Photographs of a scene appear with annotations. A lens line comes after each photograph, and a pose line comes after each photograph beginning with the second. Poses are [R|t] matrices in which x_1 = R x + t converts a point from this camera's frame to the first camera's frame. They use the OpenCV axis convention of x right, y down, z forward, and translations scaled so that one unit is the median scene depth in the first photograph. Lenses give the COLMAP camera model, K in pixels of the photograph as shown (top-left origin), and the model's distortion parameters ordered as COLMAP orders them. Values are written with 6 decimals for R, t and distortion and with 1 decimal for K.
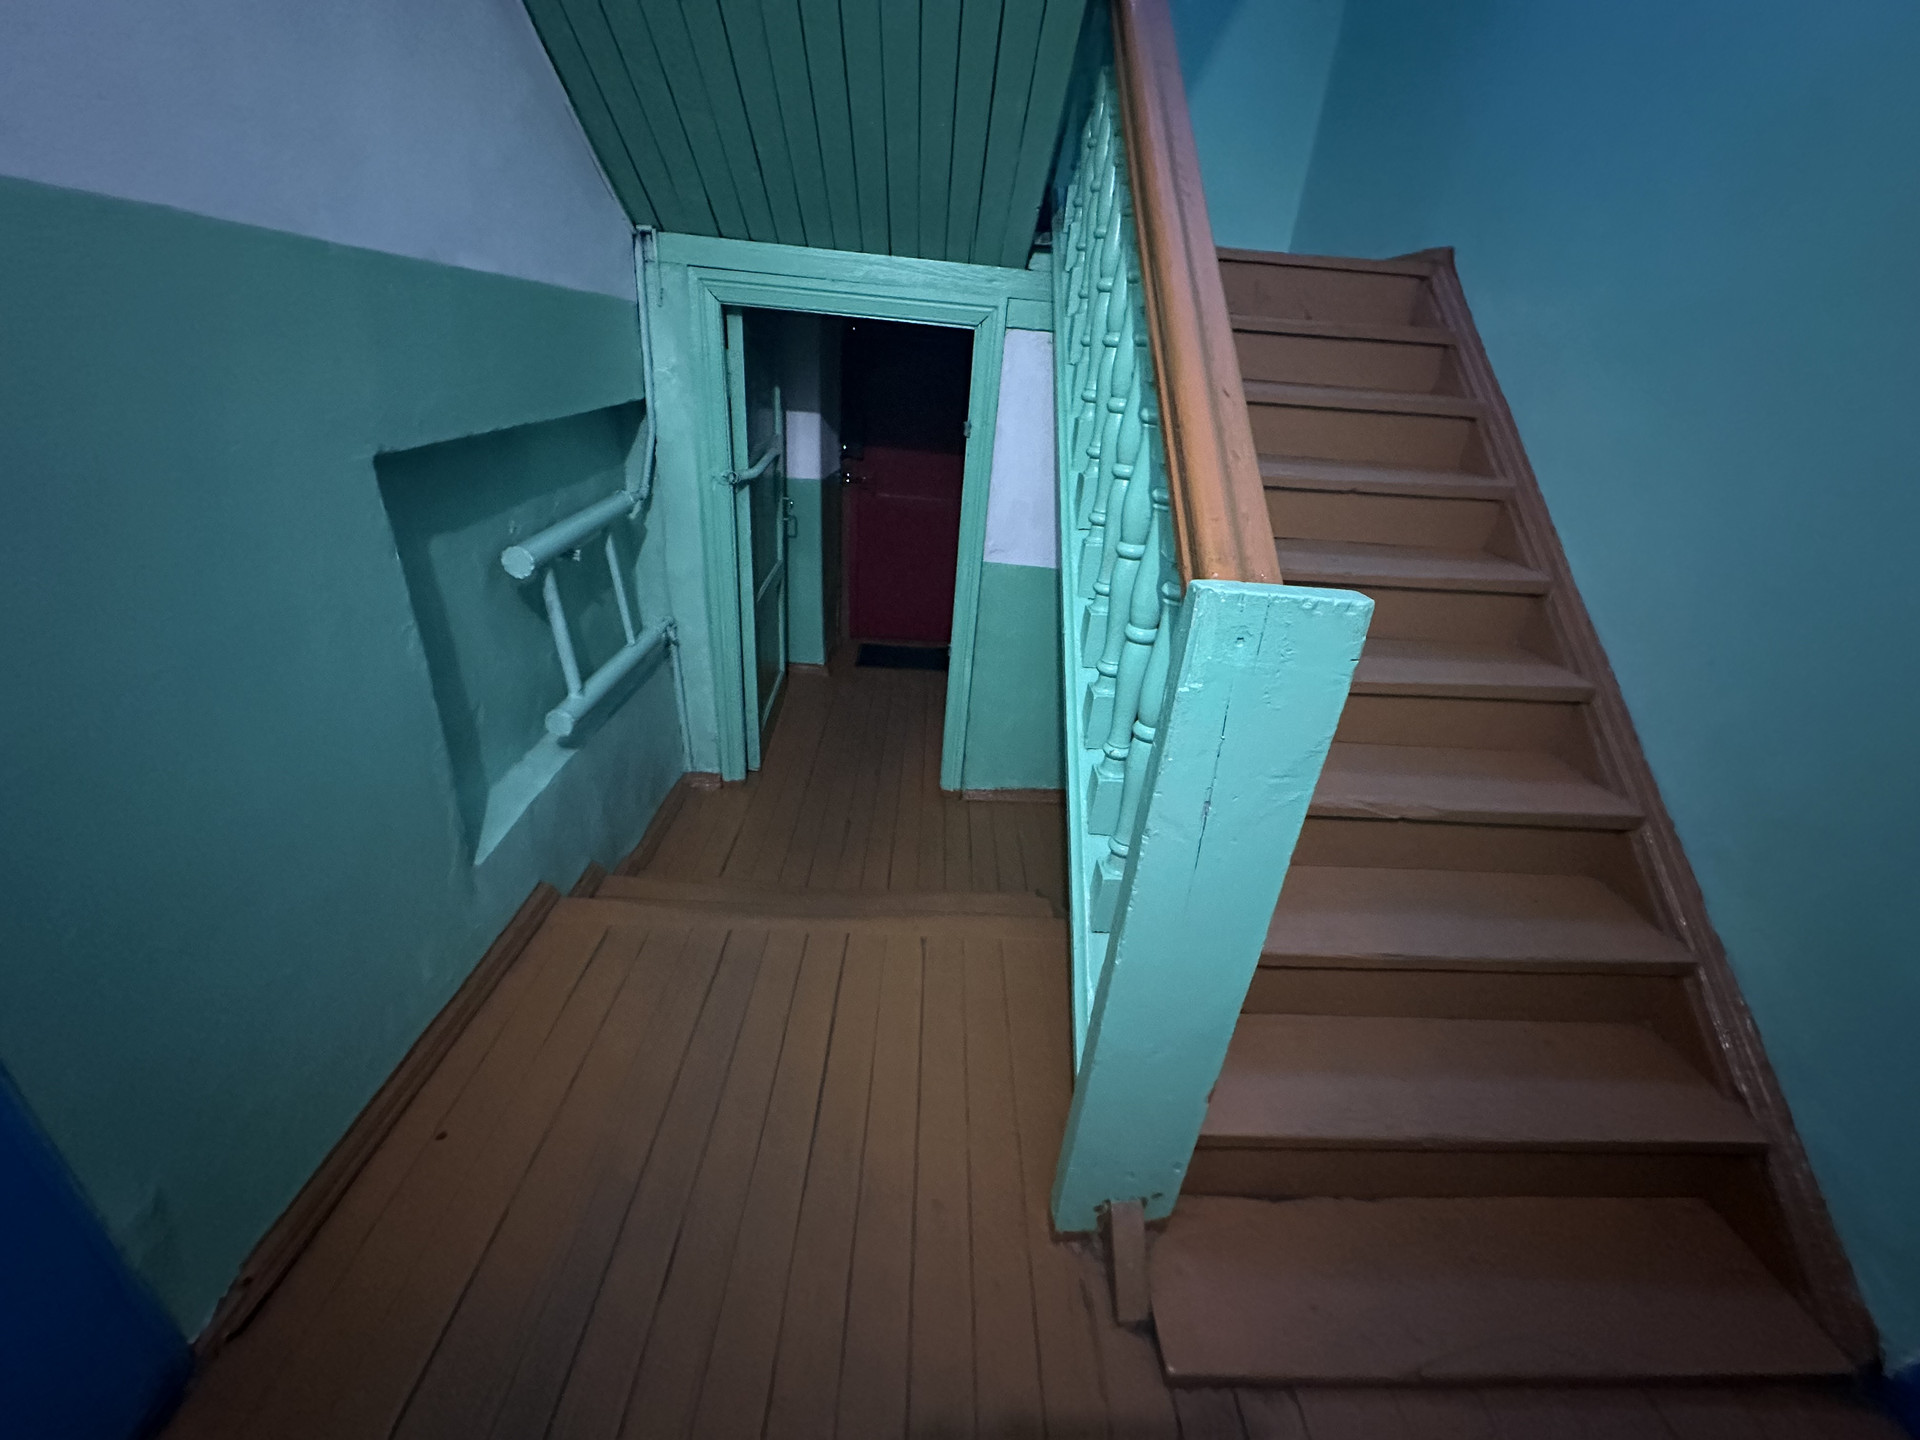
lens RADIAL K [[765.2, 0, 968.0], [0, 765.2, 721.1], [0, 0, 1]] dist [-0.003129, 0.000639]
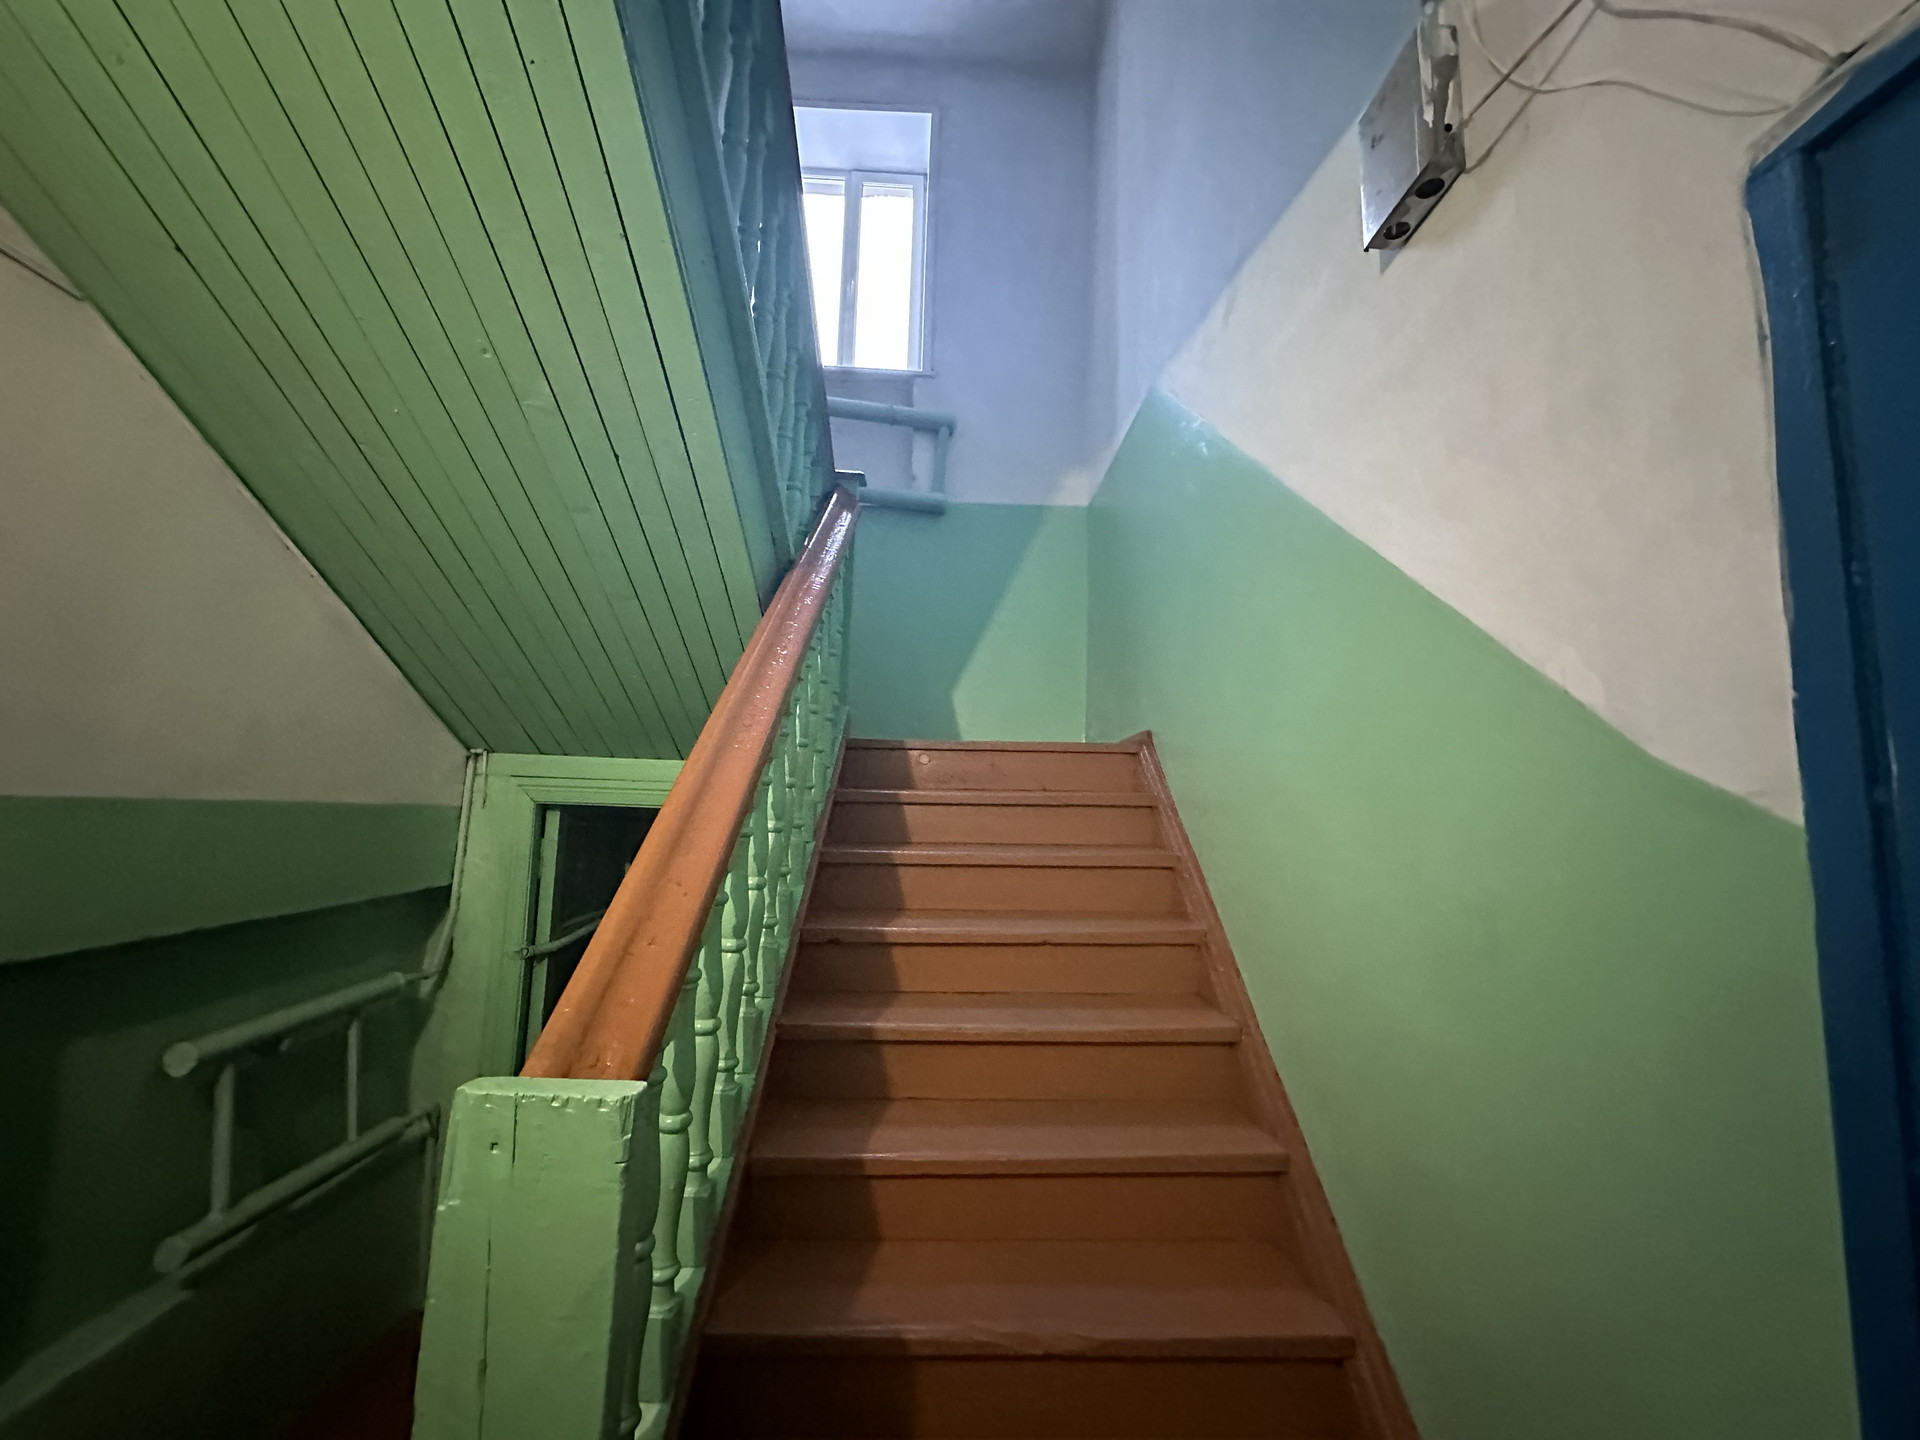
lens RADIAL K [[765.2, 0, 971.5], [0, 765.2, 714.4], [0, 0, 1]] dist [-0.003129, 0.000639]
pose [[0.998794, -0.049094, 0.000689, 0.362392], [0.041696, 0.840724, -0.539856, -0.006627], [0.025924, 0.539234, 0.841757, -0.032653]]
